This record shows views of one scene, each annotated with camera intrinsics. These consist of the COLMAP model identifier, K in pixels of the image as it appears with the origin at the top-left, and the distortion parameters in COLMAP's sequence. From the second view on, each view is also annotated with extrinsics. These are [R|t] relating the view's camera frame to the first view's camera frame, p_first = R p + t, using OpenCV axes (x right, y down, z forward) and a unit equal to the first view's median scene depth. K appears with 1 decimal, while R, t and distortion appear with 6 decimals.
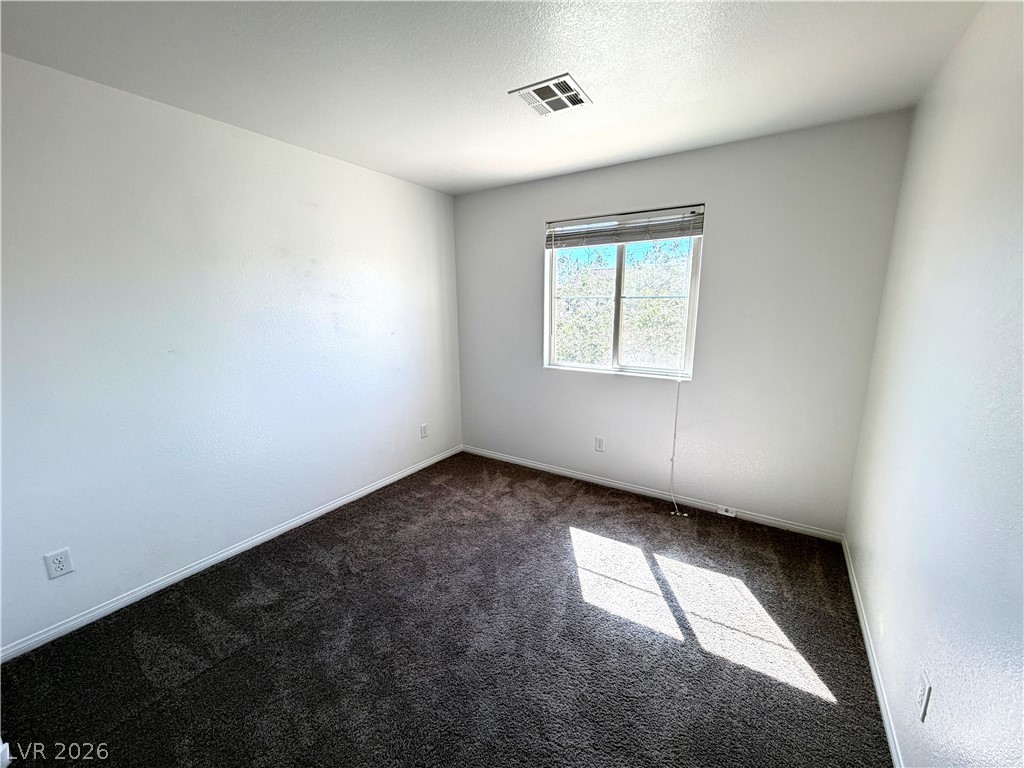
lens RADIAL K [[411.2, 0, 513.7], [0, 411.2, 366.4], [0, 0, 1]] dist [-0.000382, -0.000025]
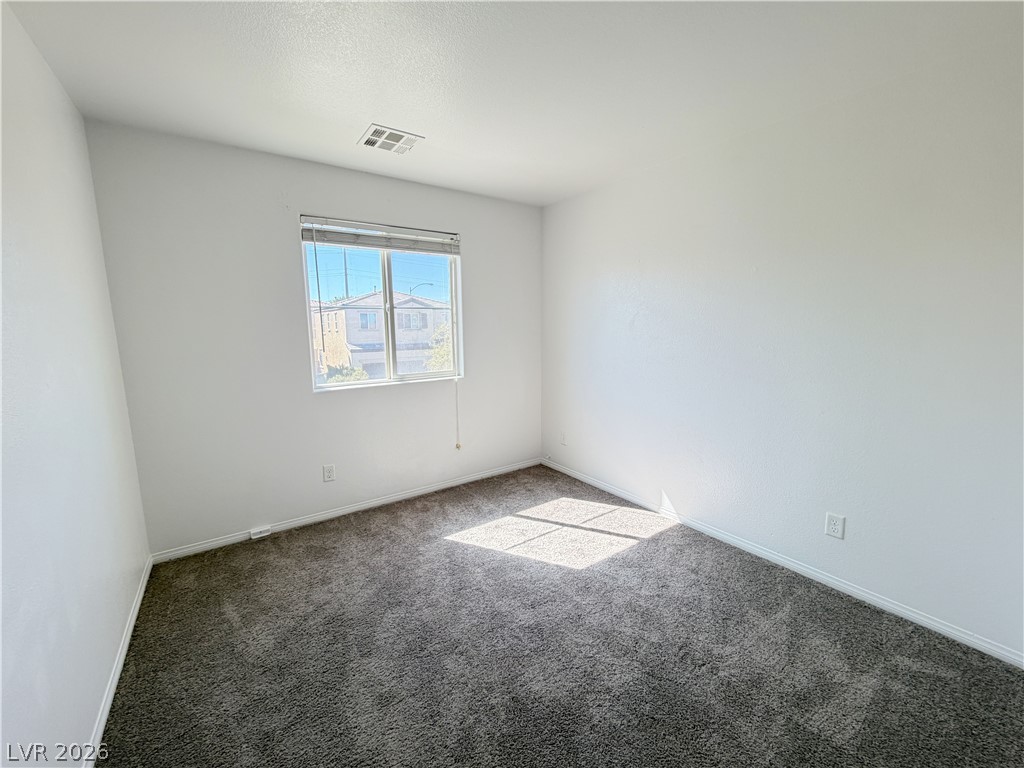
lens RADIAL K [[408.5, 0, 509.0], [0, 408.5, 384.1], [0, 0, 1]] dist [-0.000654, 0.000123]
pose [[0.385000, -0.152297, 0.910264, -0.546945], [0.144141, 0.984110, 0.103687, -0.047250], [-0.911591, 0.091287, 0.400834, 0.363613]]
